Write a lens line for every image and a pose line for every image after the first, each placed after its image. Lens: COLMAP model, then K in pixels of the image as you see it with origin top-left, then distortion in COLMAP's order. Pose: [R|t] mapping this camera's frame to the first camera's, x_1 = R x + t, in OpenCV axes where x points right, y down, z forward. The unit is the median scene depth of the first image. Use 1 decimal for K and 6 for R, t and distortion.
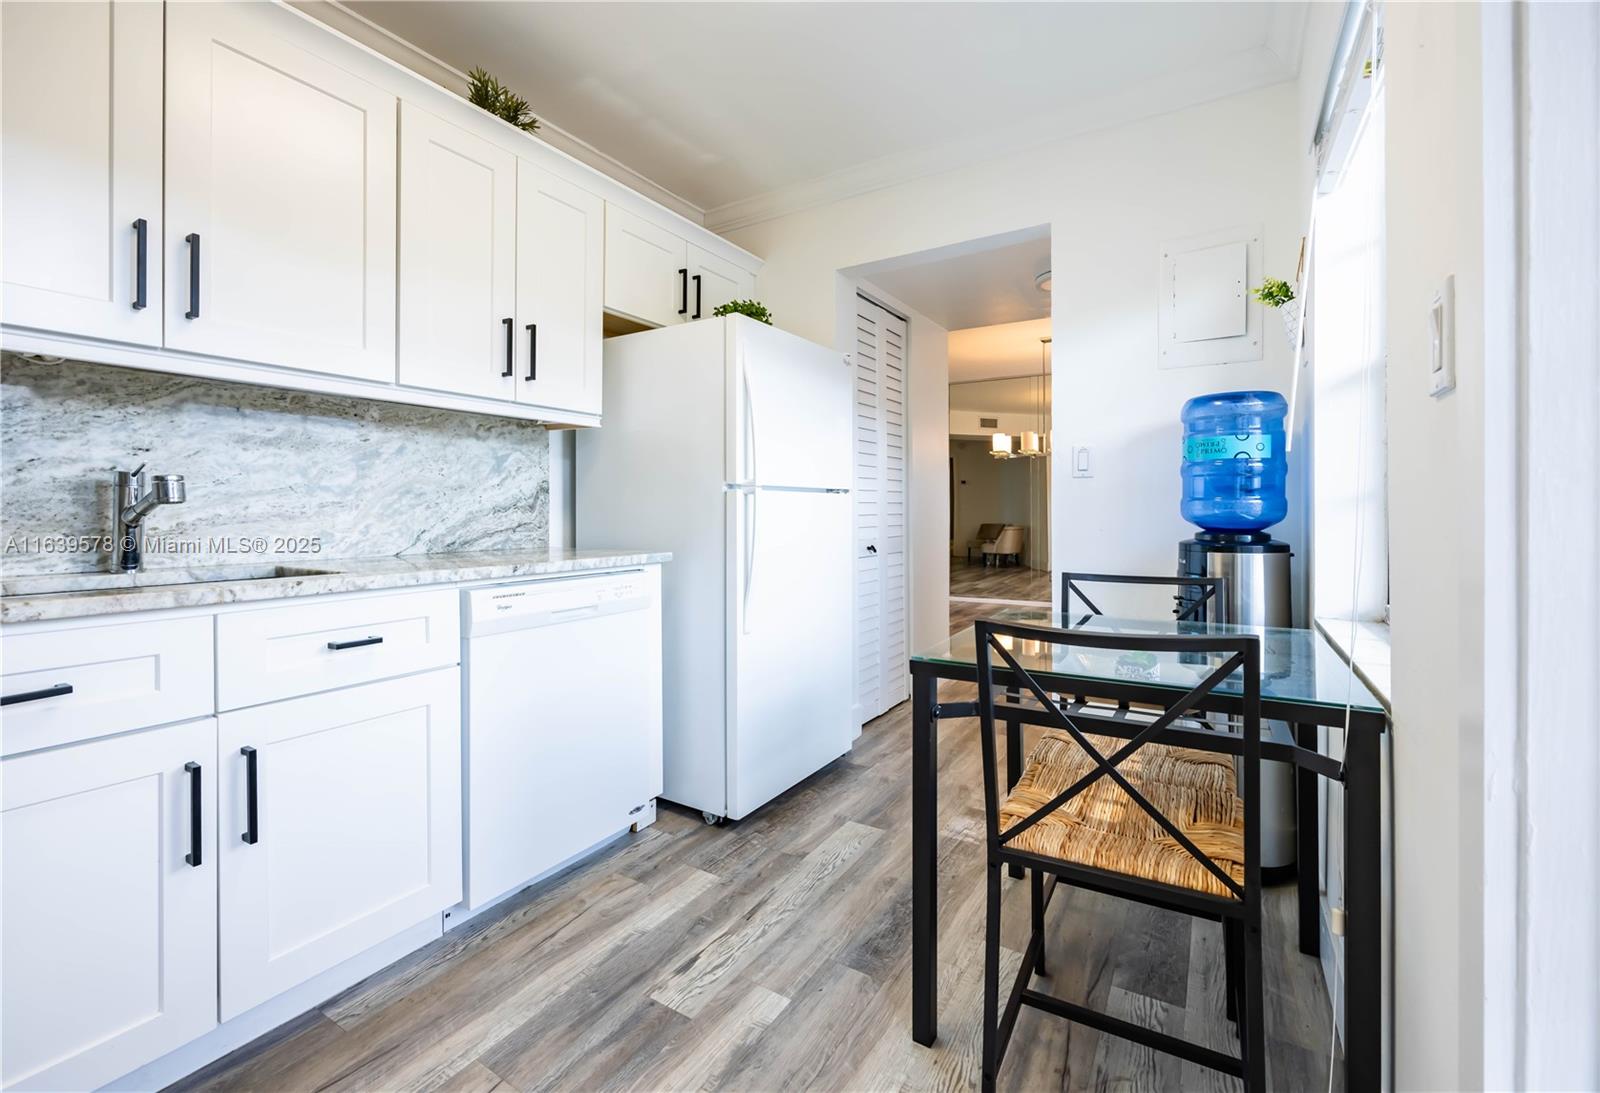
lens RADIAL K [[690.9, 0, 823.2], [0, 690.9, 511.6], [0, 0, 1]] dist [-0.001791, -0.000336]
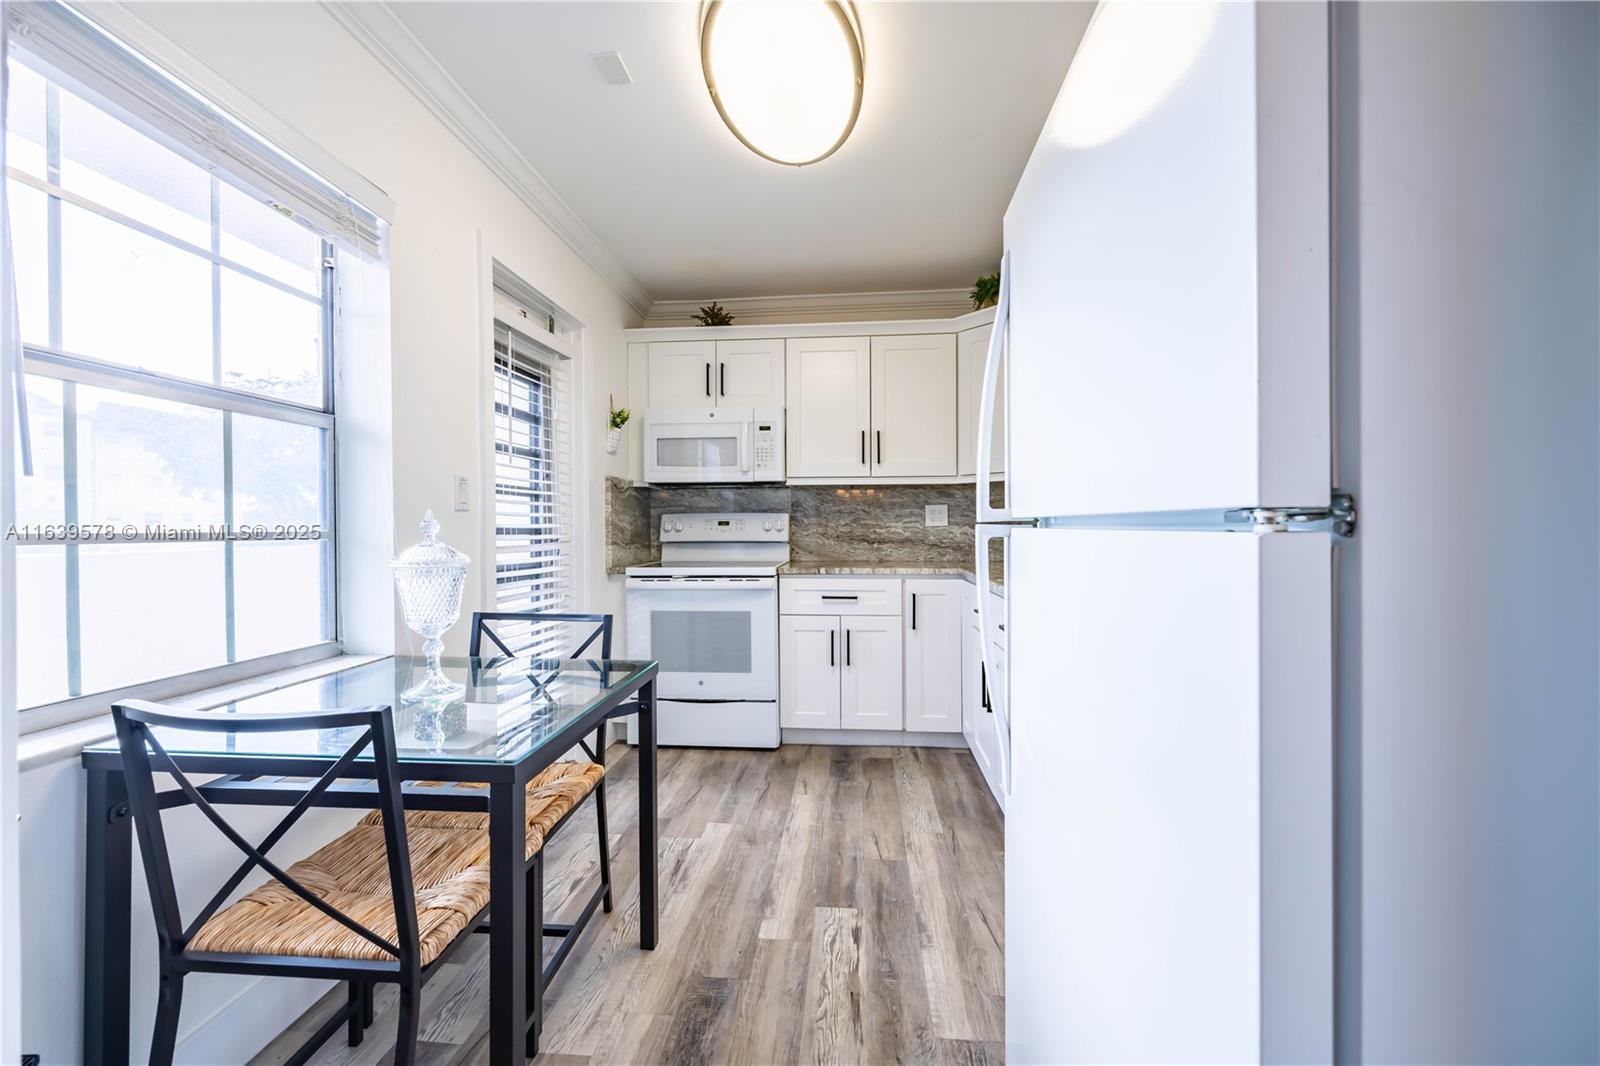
lens RADIAL K [[631.1, 0, 798.0], [0, 631.1, 532.7], [0, 0, 1]] dist [-0.007603, 0.000523]
pose [[-0.904833, 0.007625, -0.425698, 0.305325], [0.004232, 0.999951, 0.008915, -0.036777], [0.425745, 0.006265, -0.904821, 1.695112]]
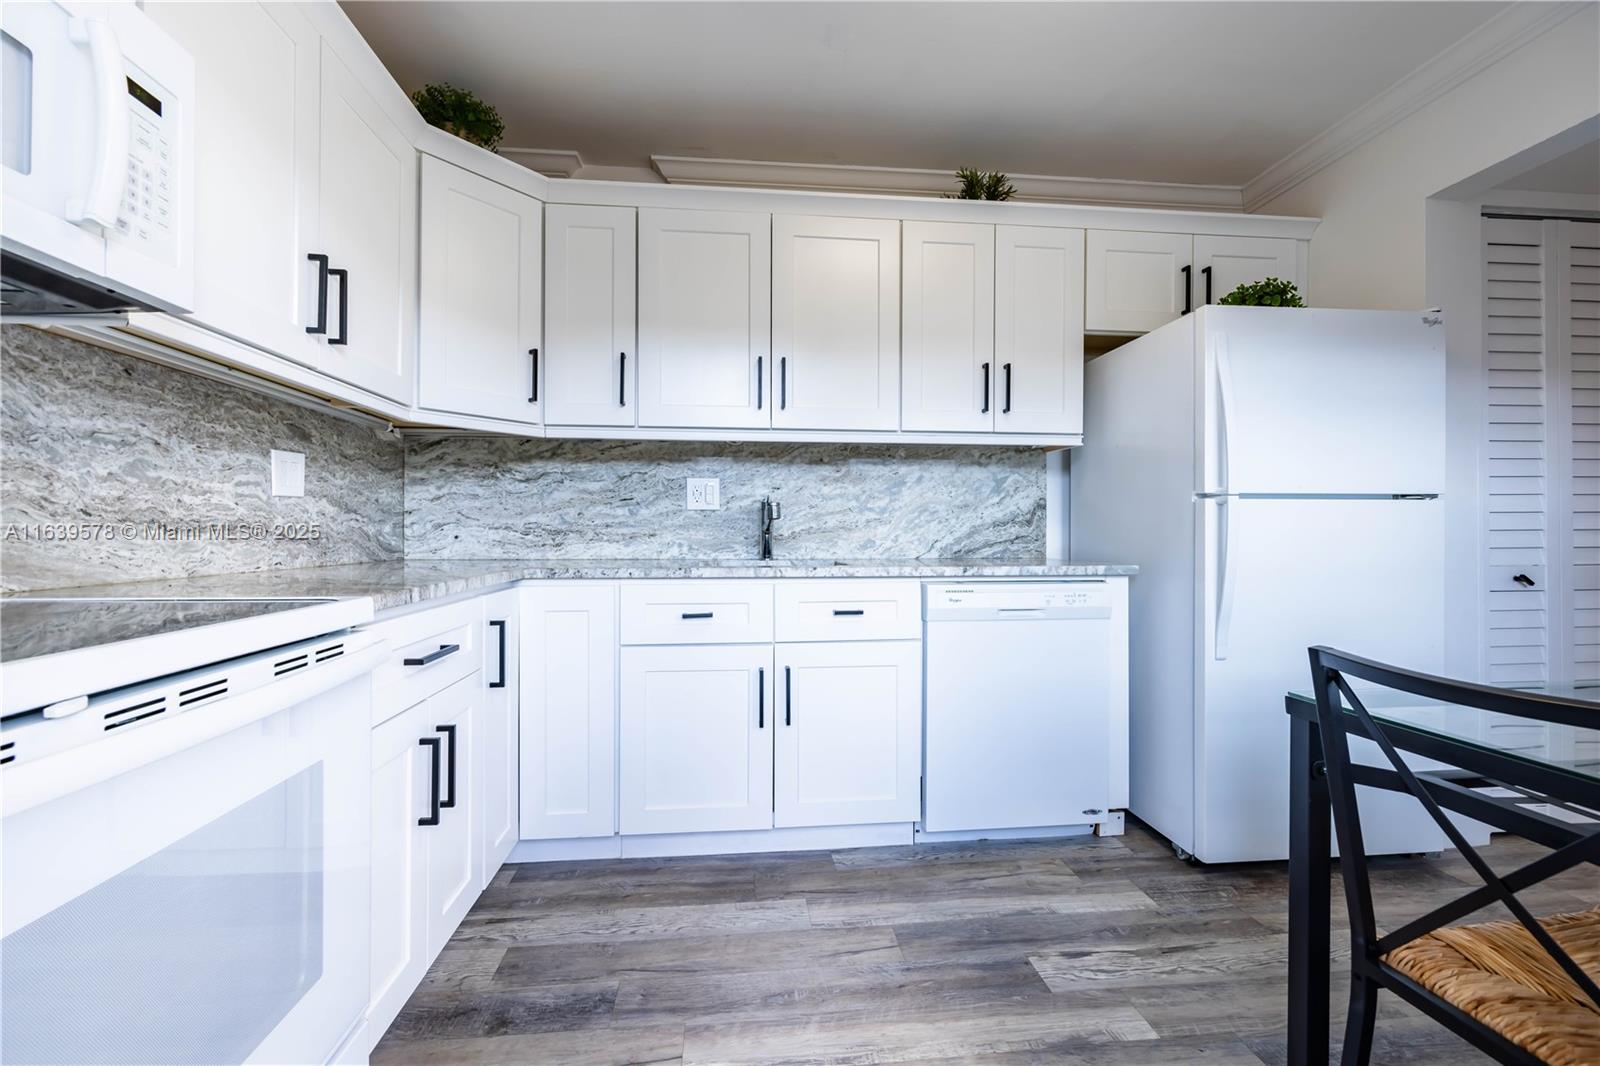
lens RADIAL K [[670.8, 0, 778.6], [0, 670.8, 533.1], [0, 0, 1]] dist [-0.003012, 0.000201]
pose [[0.583879, 0.002341, -0.811838, 0.318715], [-0.002937, 0.999995, 0.000771, 0.016518], [0.811836, 0.001934, 0.583883, 0.035698]]
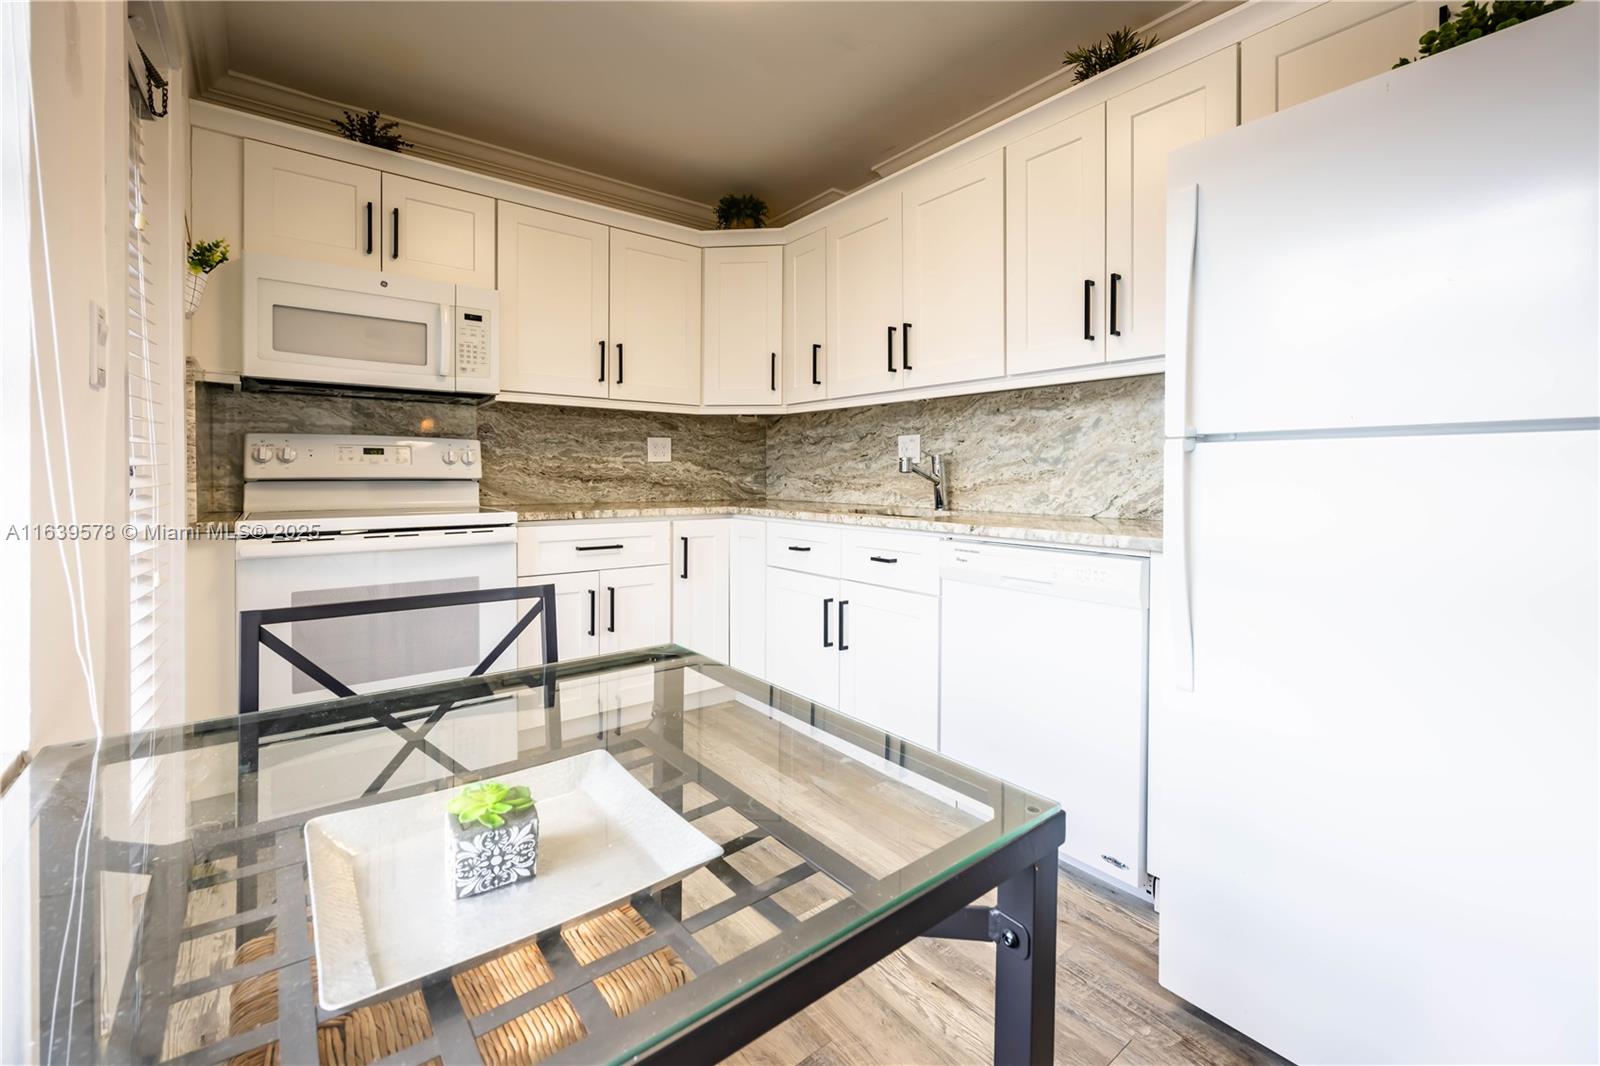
lens RADIAL K [[665.4, 0, 804.9], [0, 665.4, 483.7], [0, 0, 1]] dist [0.000969, 0.000036]
pose [[-0.365608, 0.011492, -0.930698, 0.649540], [-0.005106, 0.999884, 0.014352, -0.004423], [0.930755, 0.009999, -0.365507, 1.114417]]
